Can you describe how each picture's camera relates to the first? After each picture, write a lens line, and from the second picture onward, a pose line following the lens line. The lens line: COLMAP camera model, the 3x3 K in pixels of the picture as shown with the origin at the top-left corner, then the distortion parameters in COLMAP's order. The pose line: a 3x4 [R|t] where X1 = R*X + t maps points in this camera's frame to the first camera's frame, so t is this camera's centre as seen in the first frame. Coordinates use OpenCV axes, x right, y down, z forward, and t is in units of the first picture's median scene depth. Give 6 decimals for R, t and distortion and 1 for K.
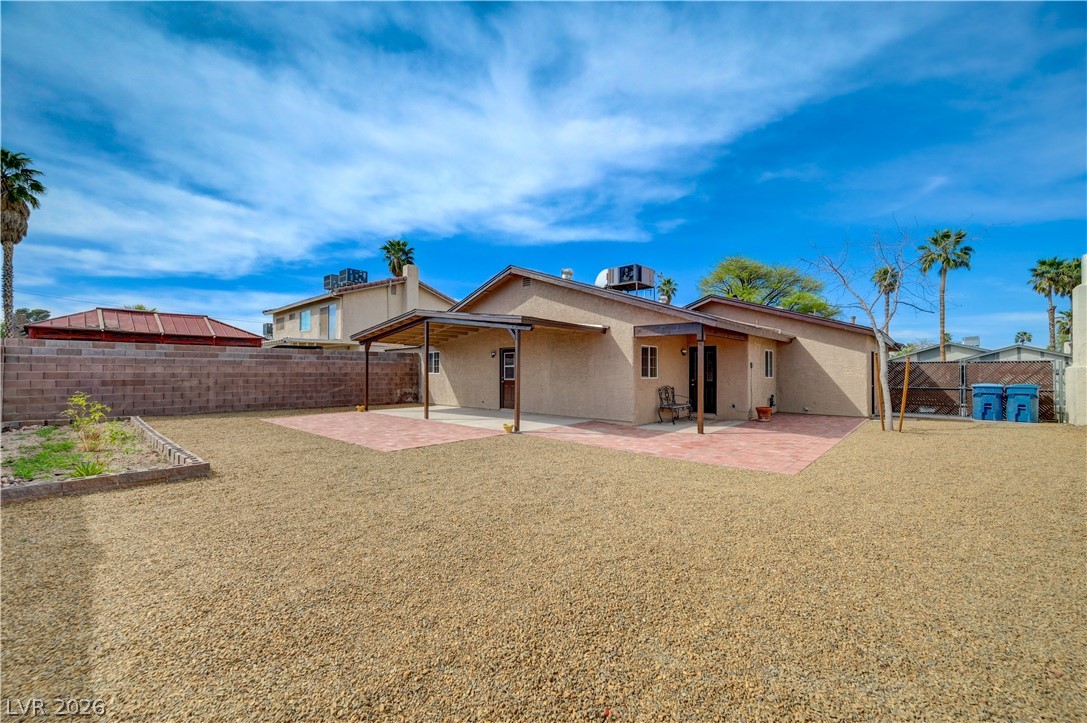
lens RADIAL K [[432.3, 0, 546.3], [0, 432.3, 366.5], [0, 0, 1]] dist [0.001360, 0.000461]
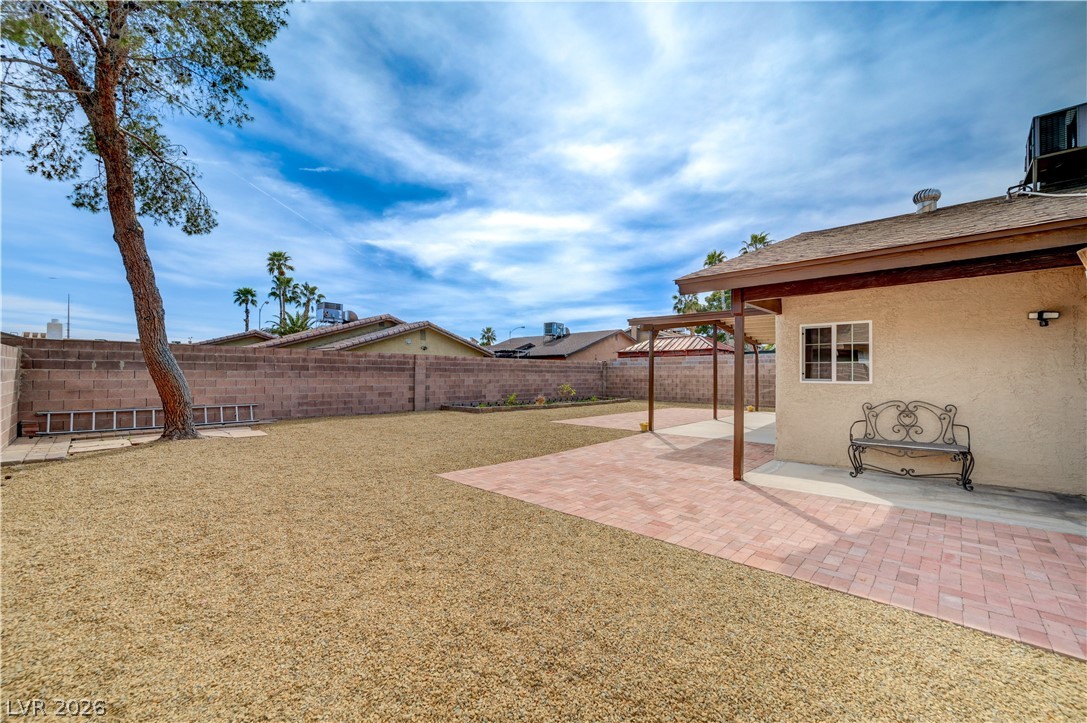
lens RADIAL K [[432.3, 0, 546.7], [0, 432.3, 368.1], [0, 0, 1]] dist [0.001360, 0.000461]
pose [[-0.005026, -0.017109, -0.999841, 0.689486], [0.011265, 0.999789, -0.017165, 0.012295], [0.999924, -0.011350, -0.004832, 0.562070]]
